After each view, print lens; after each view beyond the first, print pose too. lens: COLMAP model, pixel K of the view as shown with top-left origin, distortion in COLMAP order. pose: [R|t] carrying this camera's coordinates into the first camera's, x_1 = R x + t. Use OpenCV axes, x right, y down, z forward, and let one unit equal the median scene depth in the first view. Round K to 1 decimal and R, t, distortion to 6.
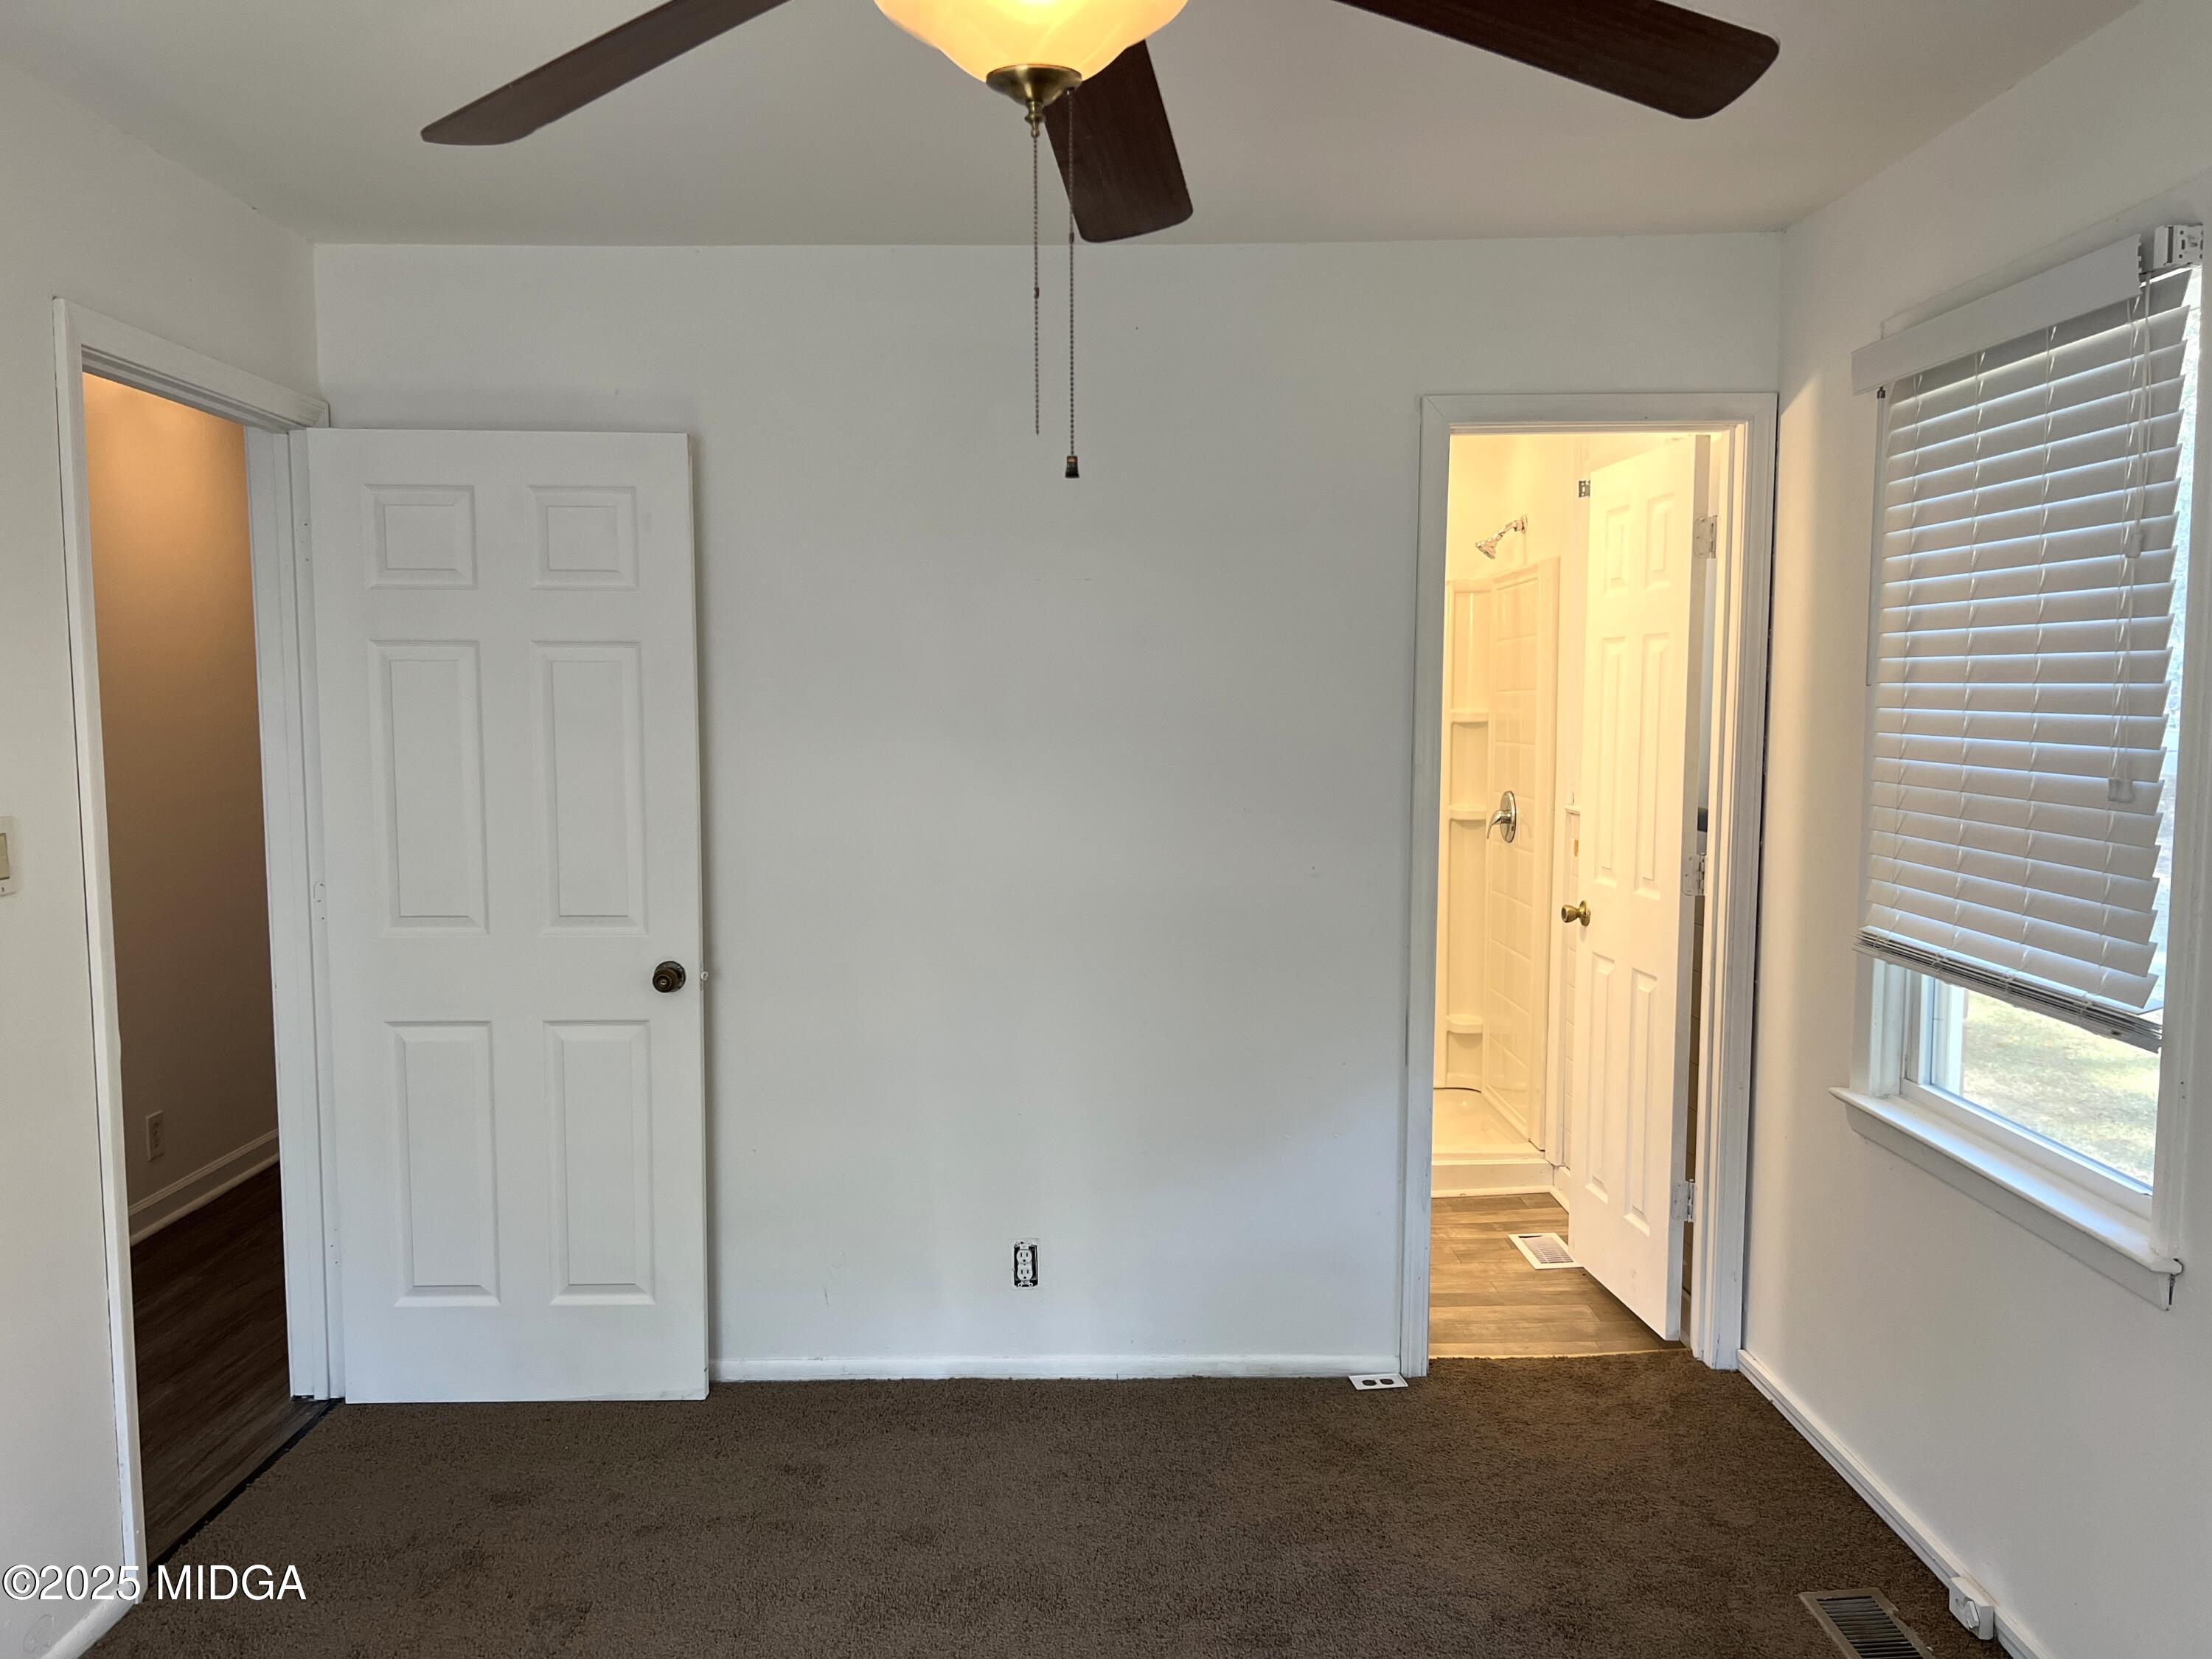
lens RADIAL K [[1656.2, 0, 1106.0], [0, 1656.2, 829.5], [0, 0, 1]] dist [0.088594, 0.000160]
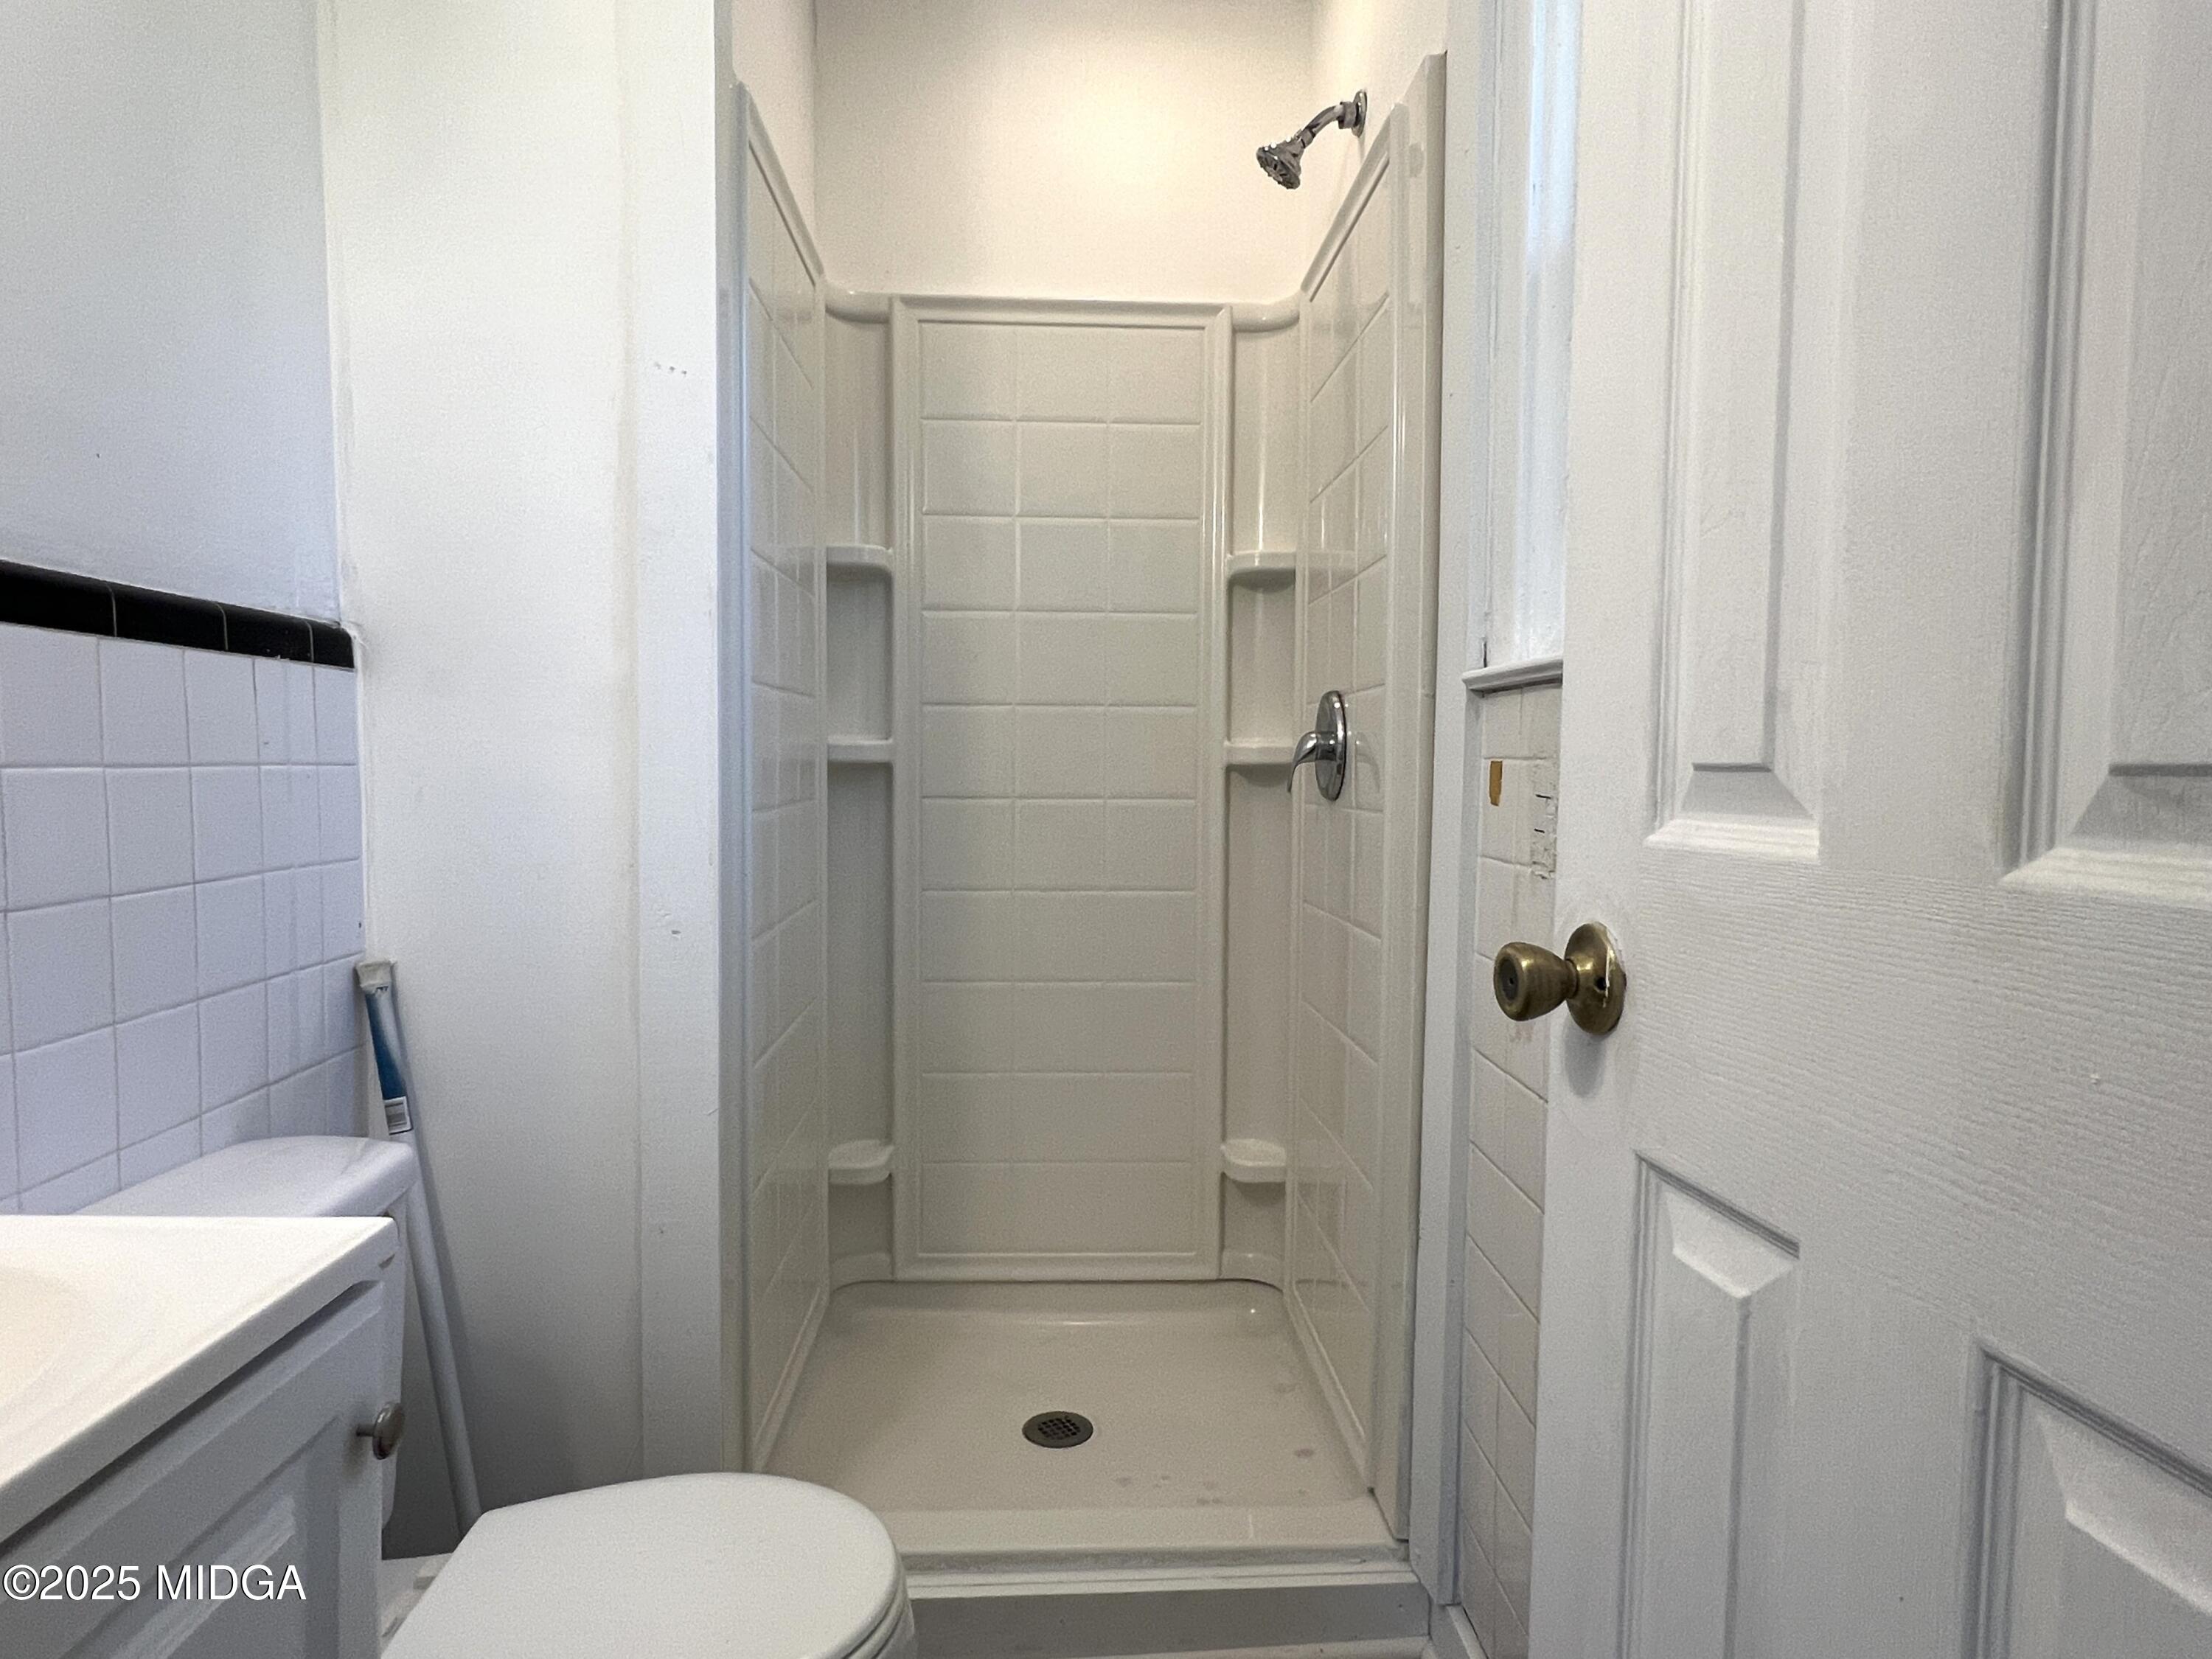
lens RADIAL K [[1293.2, 0, 1114.6], [0, 1293.2, 834.6], [0, 0, 1]] dist [-0.000381, -0.001102]
pose [[0.998995, 0.005793, 0.044446, 0.167431], [-0.004608, 0.999633, -0.026712, 0.027753], [-0.044585, 0.026480, 0.998655, 0.649886]]
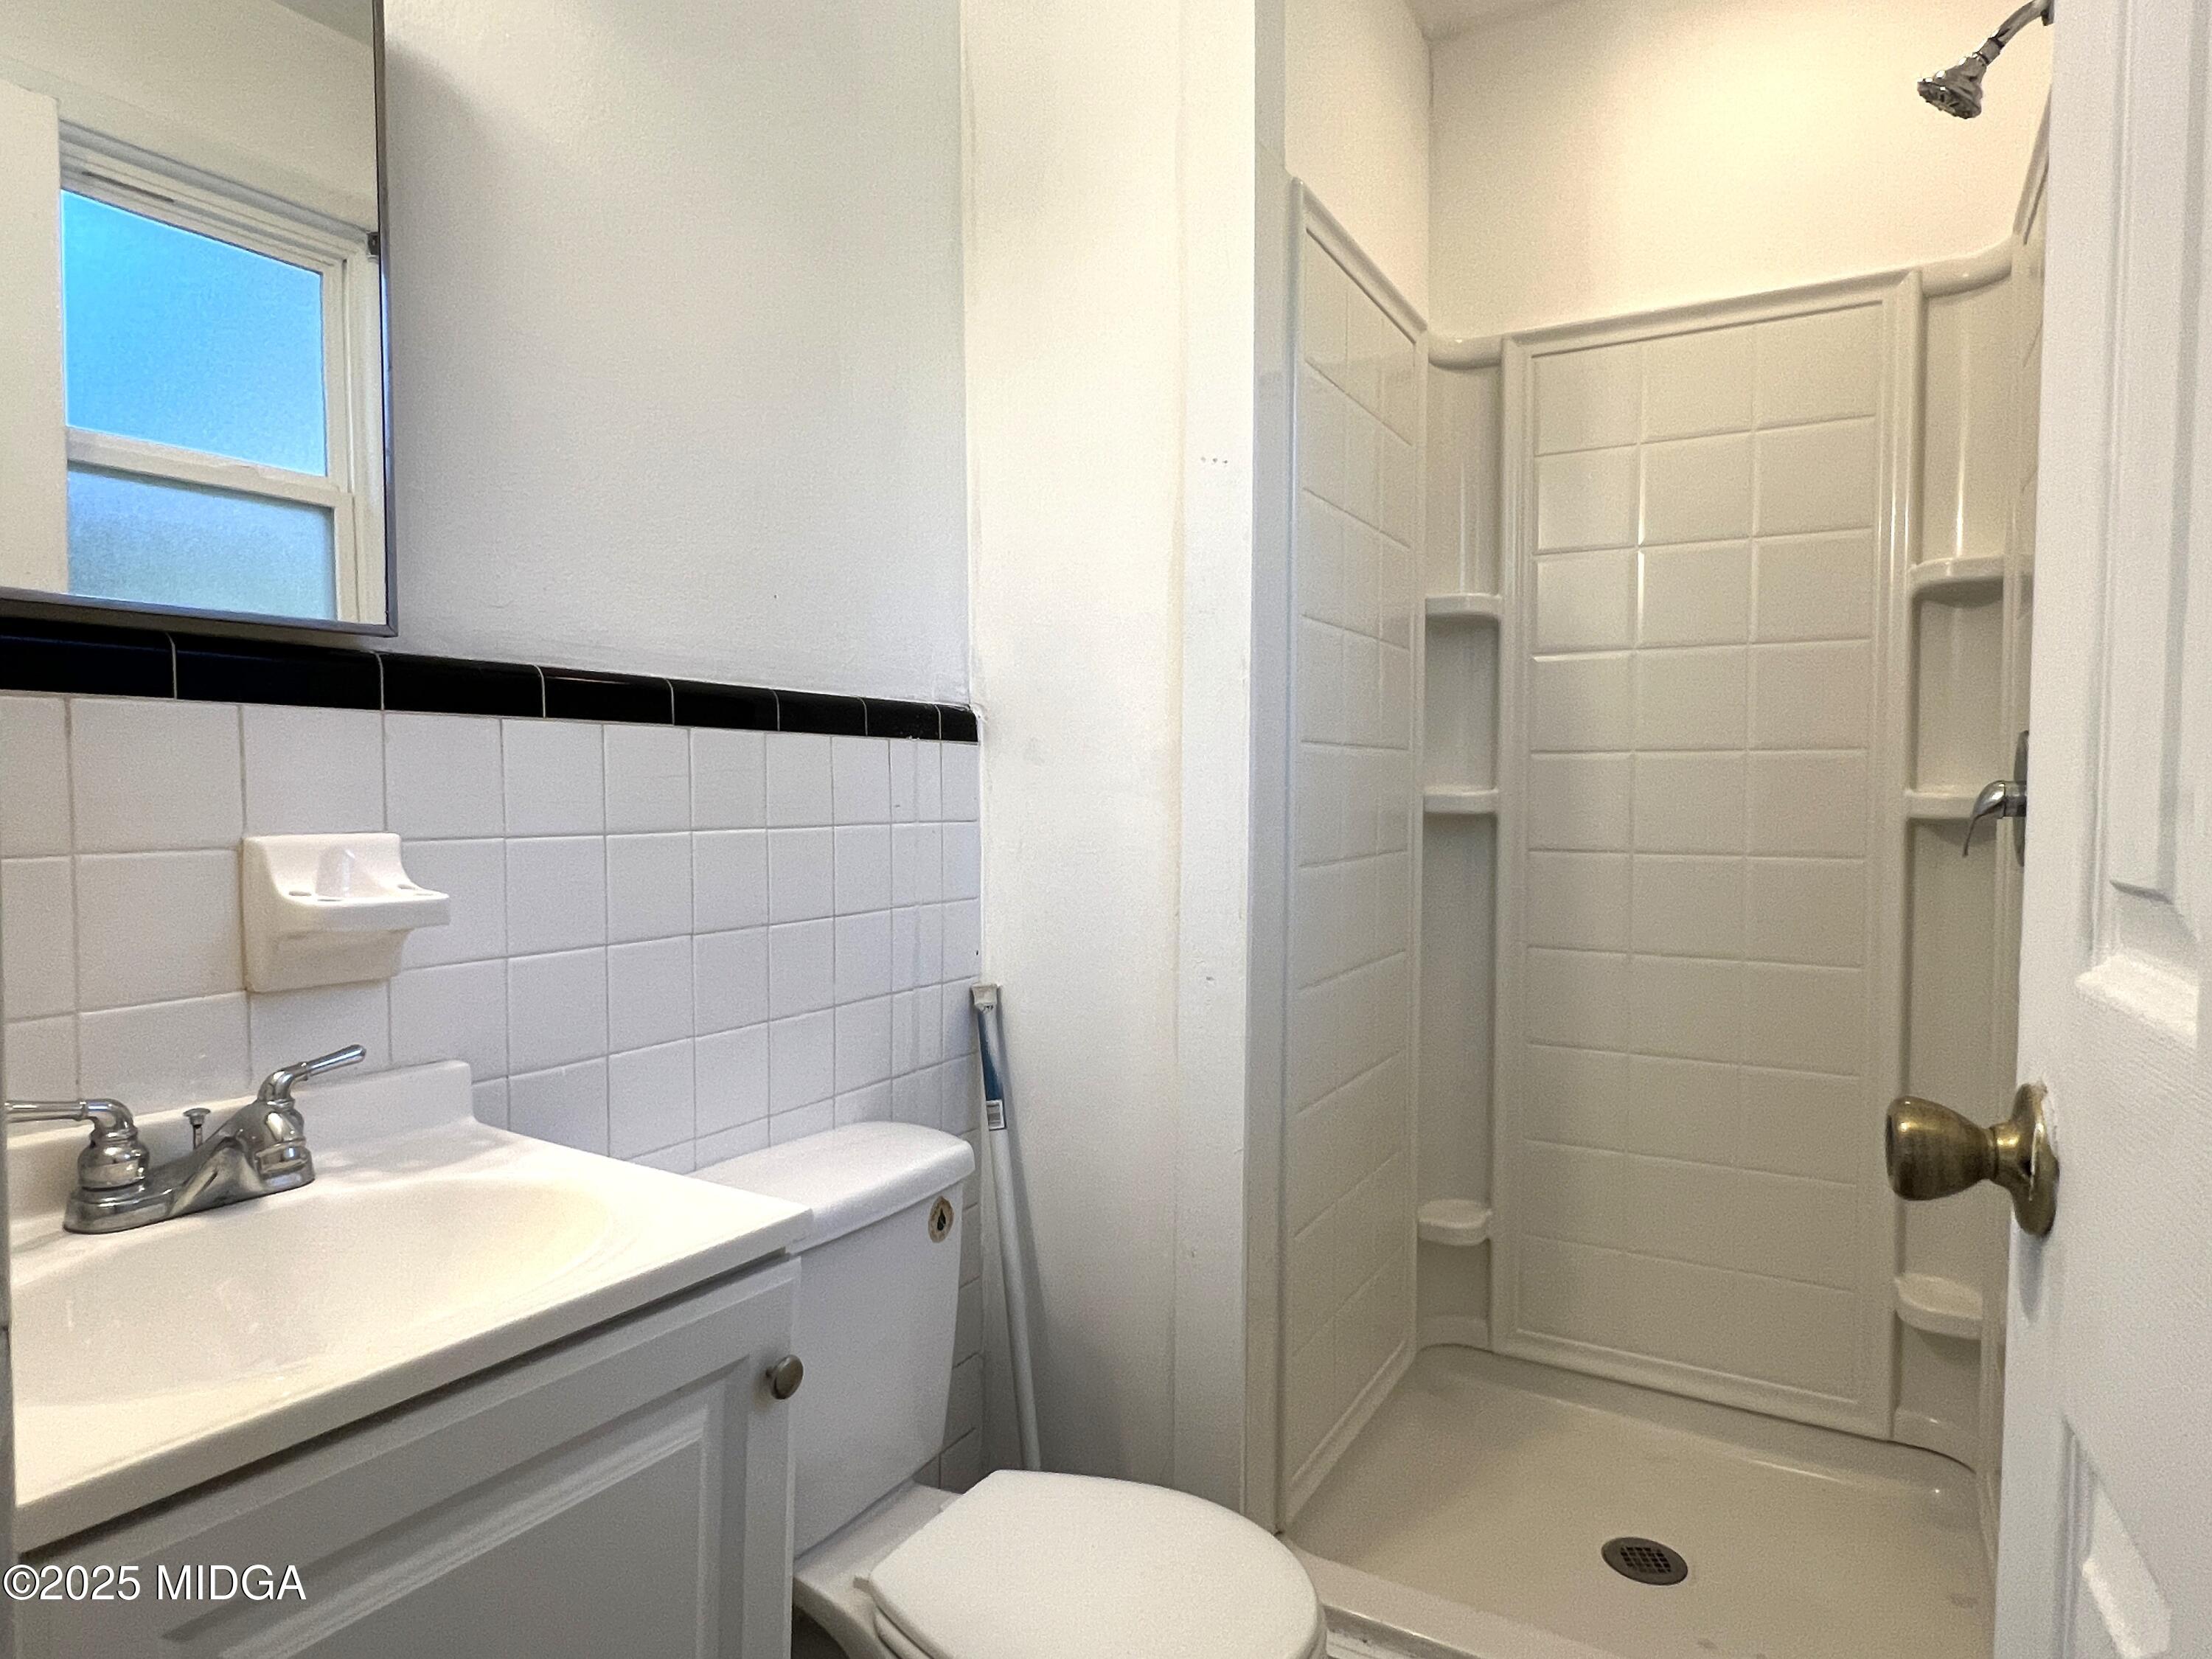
lens RADIAL K [[1293.2, 0, 1114.6], [0, 1293.2, 834.6], [0, 0, 1]] dist [-0.000381, -0.001102]
pose [[0.864445, 0.023344, -0.502184, 0.214717], [-0.047789, 0.998214, -0.035861, 0.020454], [0.500450, 0.054998, 0.864017, 0.660054]]
